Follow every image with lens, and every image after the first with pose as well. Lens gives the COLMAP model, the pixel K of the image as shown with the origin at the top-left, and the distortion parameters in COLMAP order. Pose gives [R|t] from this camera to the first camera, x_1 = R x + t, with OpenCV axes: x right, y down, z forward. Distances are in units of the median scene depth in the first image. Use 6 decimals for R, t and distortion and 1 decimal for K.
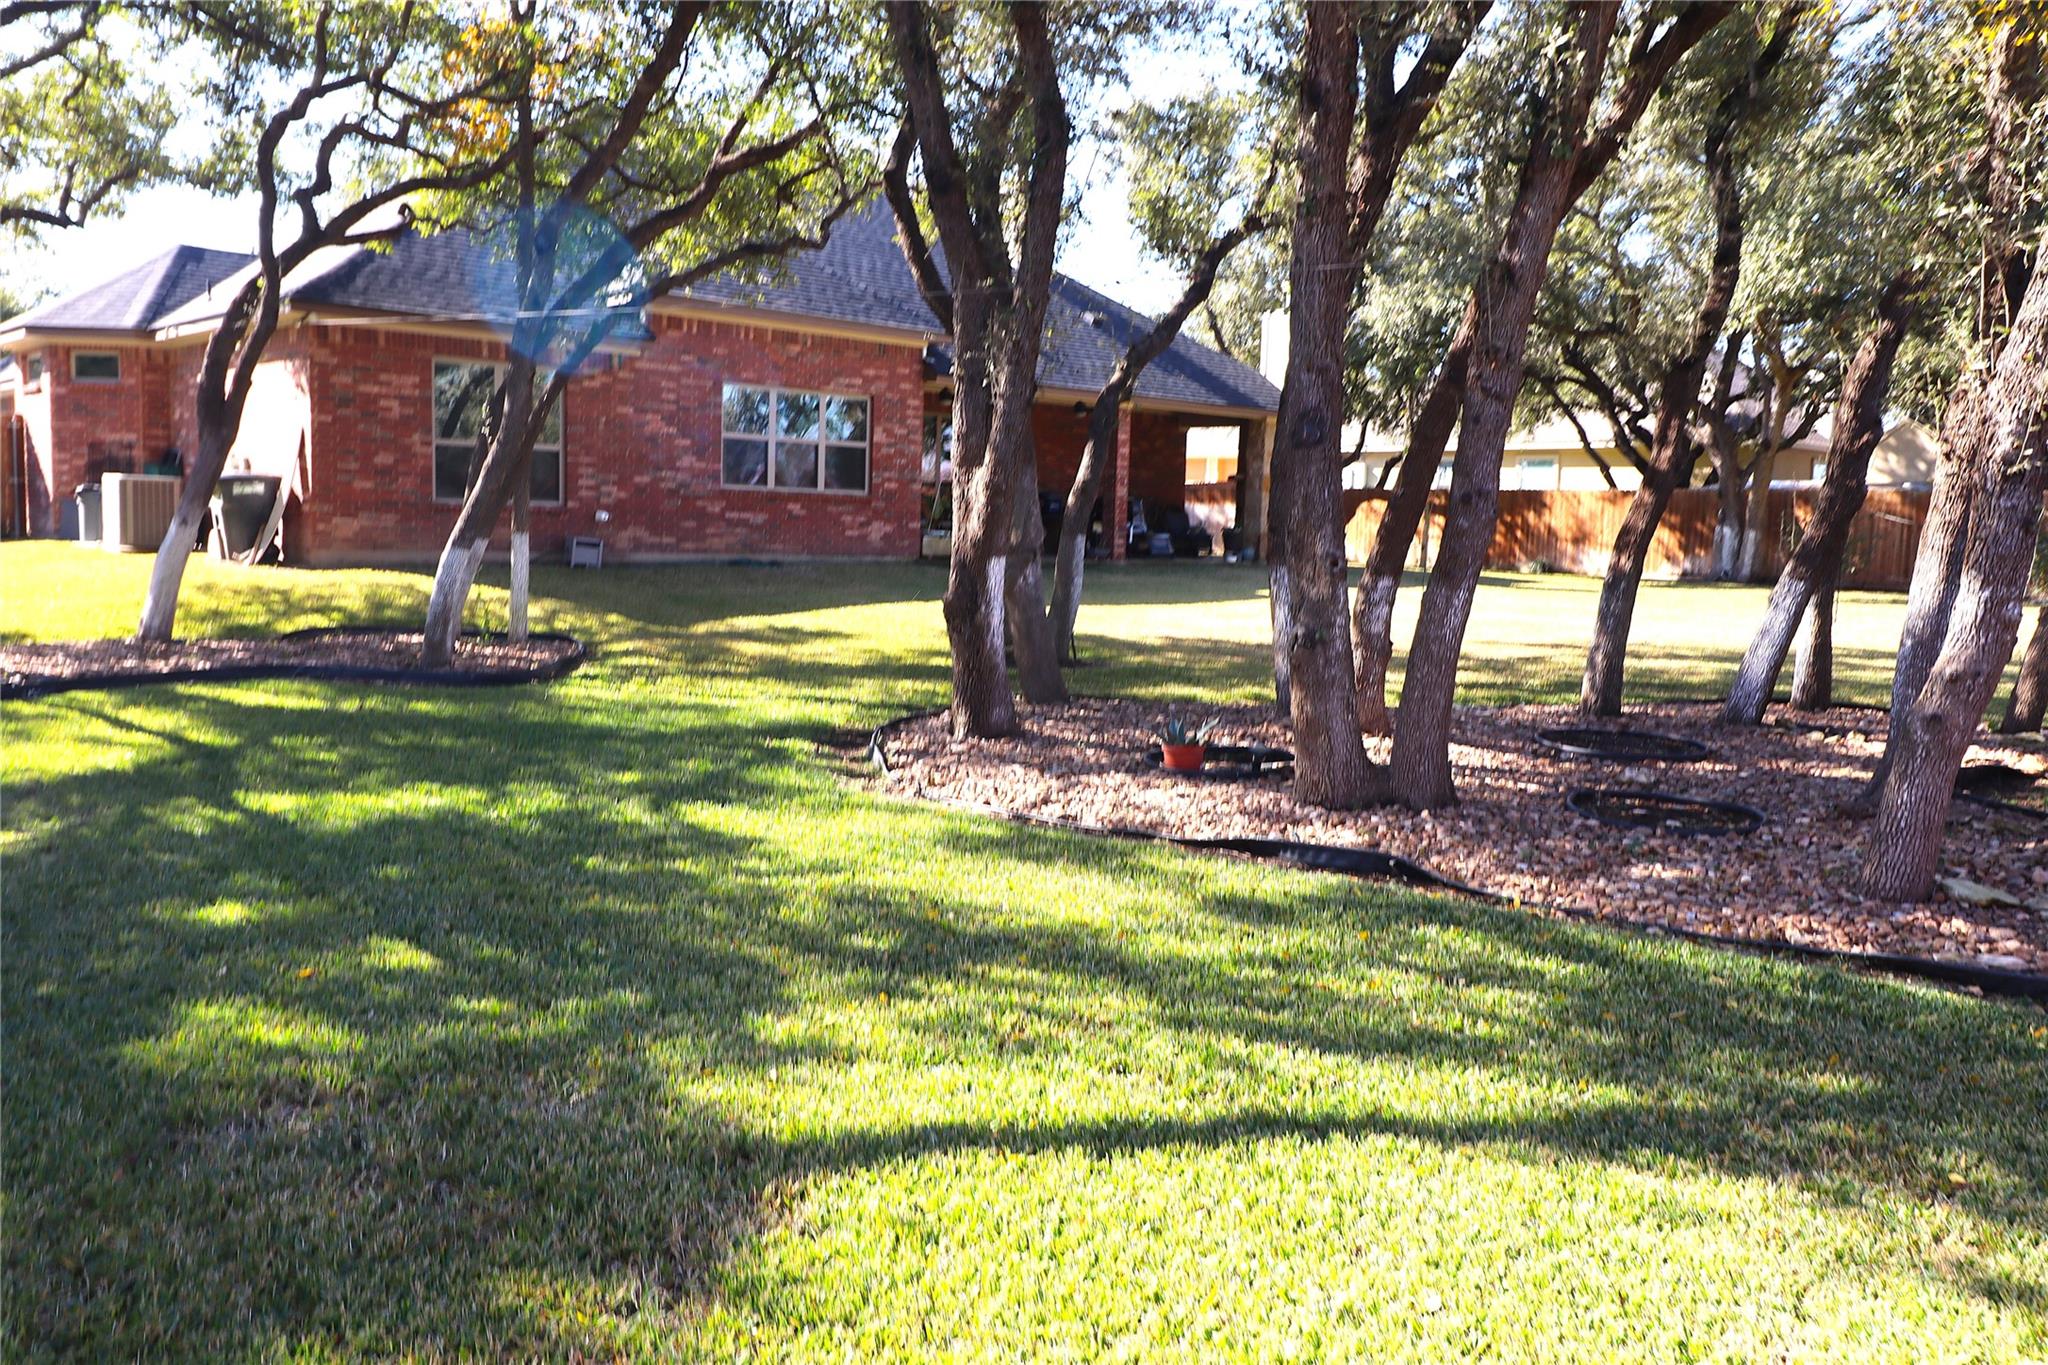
lens RADIAL K [[1665.2, 0, 1024.3], [0, 1665.2, 684.0], [0, 0, 1]] dist [0.013182, -0.002457]
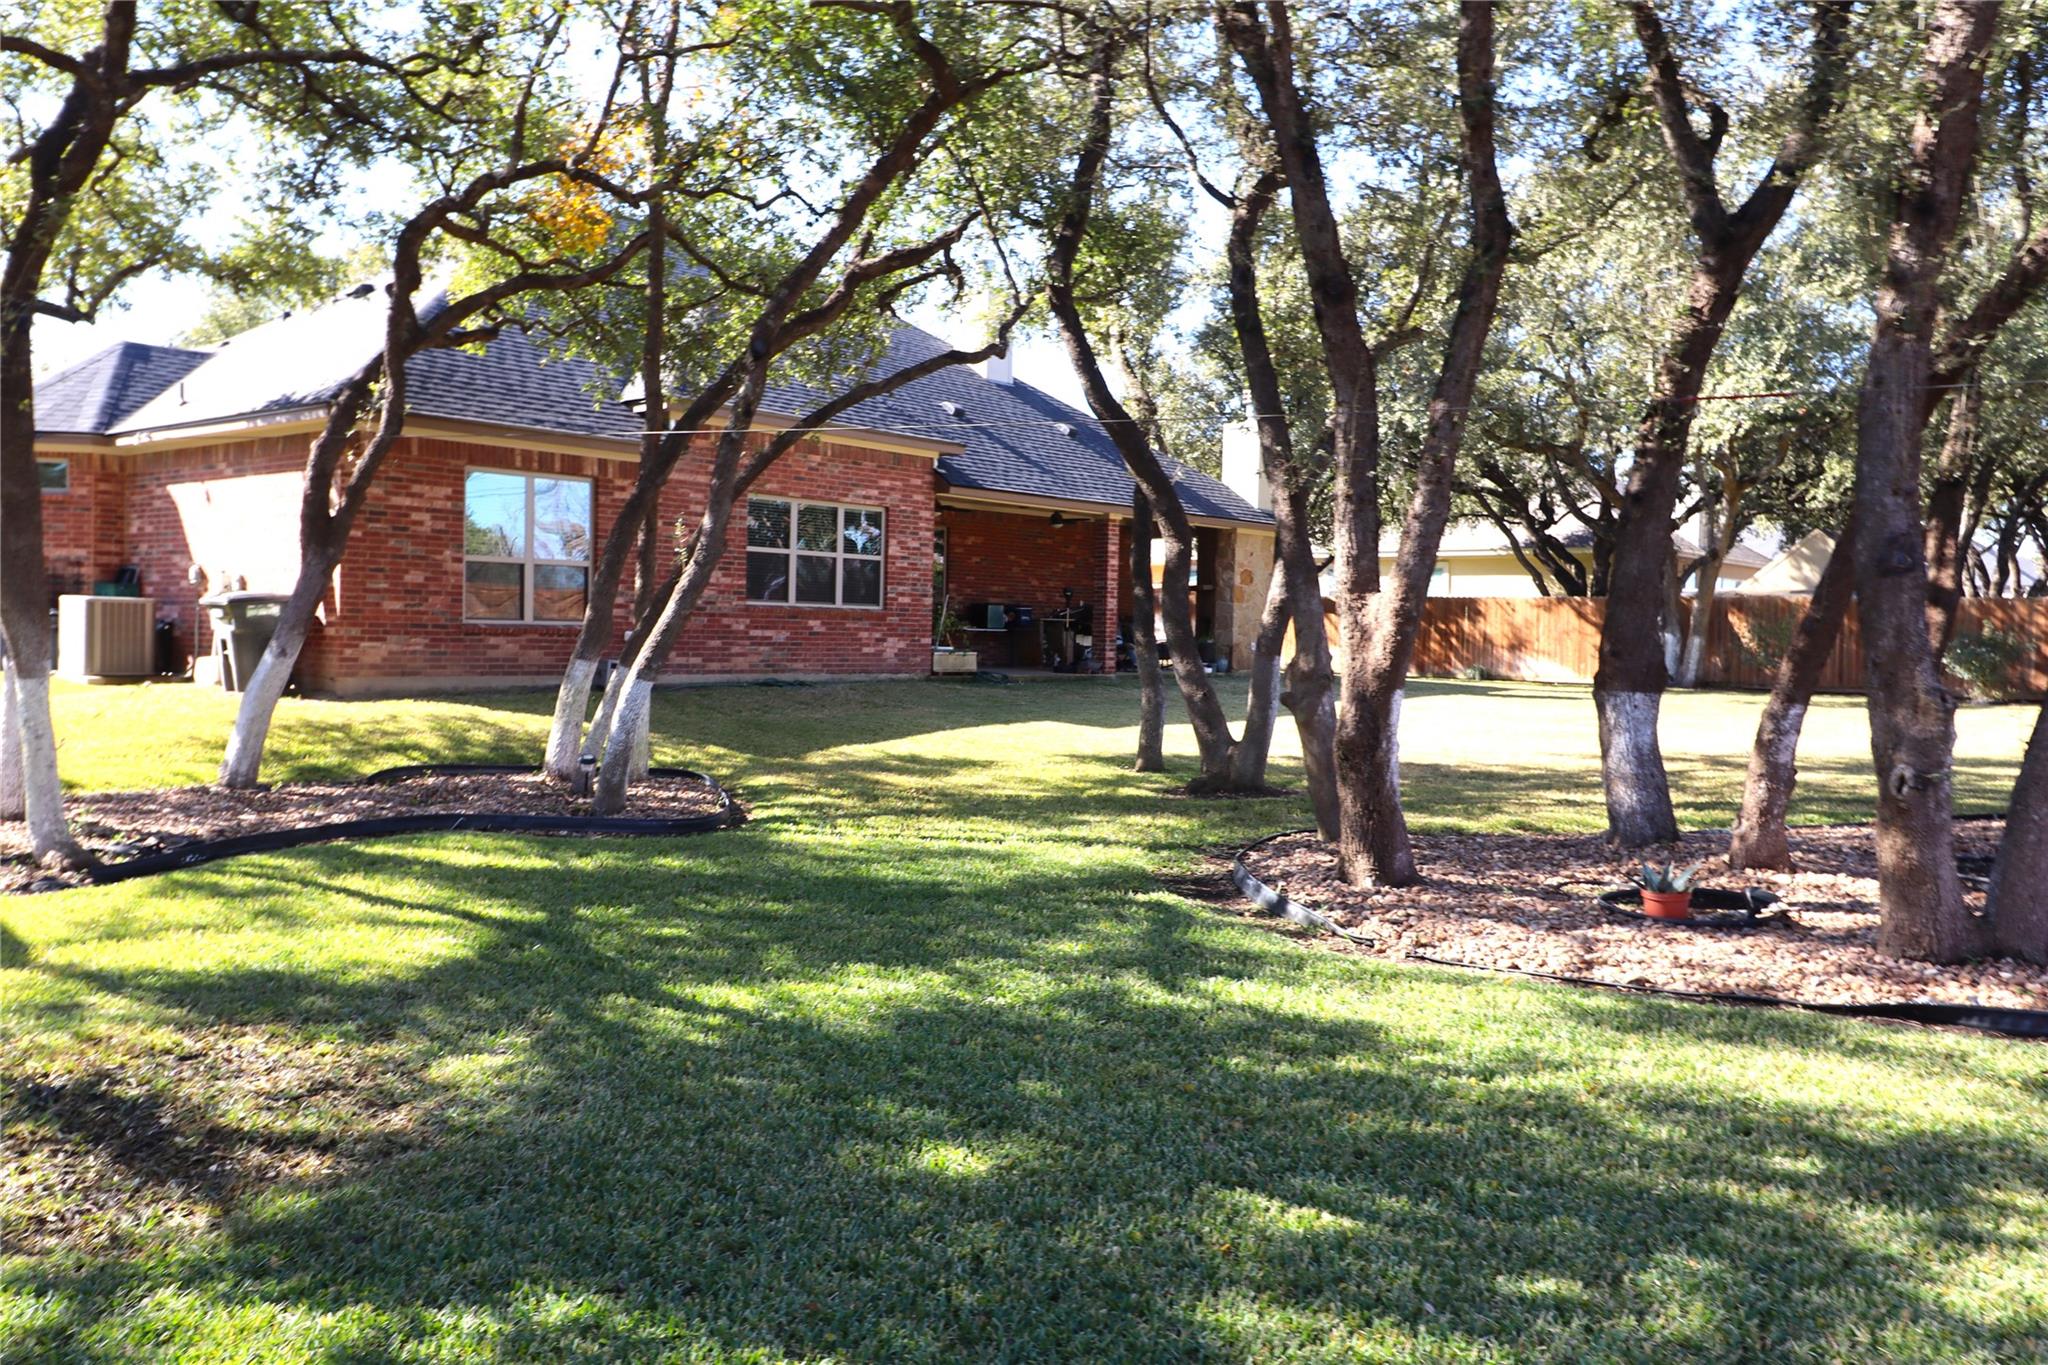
lens RADIAL K [[1665.2, 0, 1024.5], [0, 1665.2, 679.9], [0, 0, 1]] dist [0.013182, -0.002457]
pose [[0.990305, -0.013334, 0.138271, -0.203275], [0.022269, 0.997748, -0.063276, -0.015926], [-0.137116, 0.065741, 0.988371, 0.066698]]
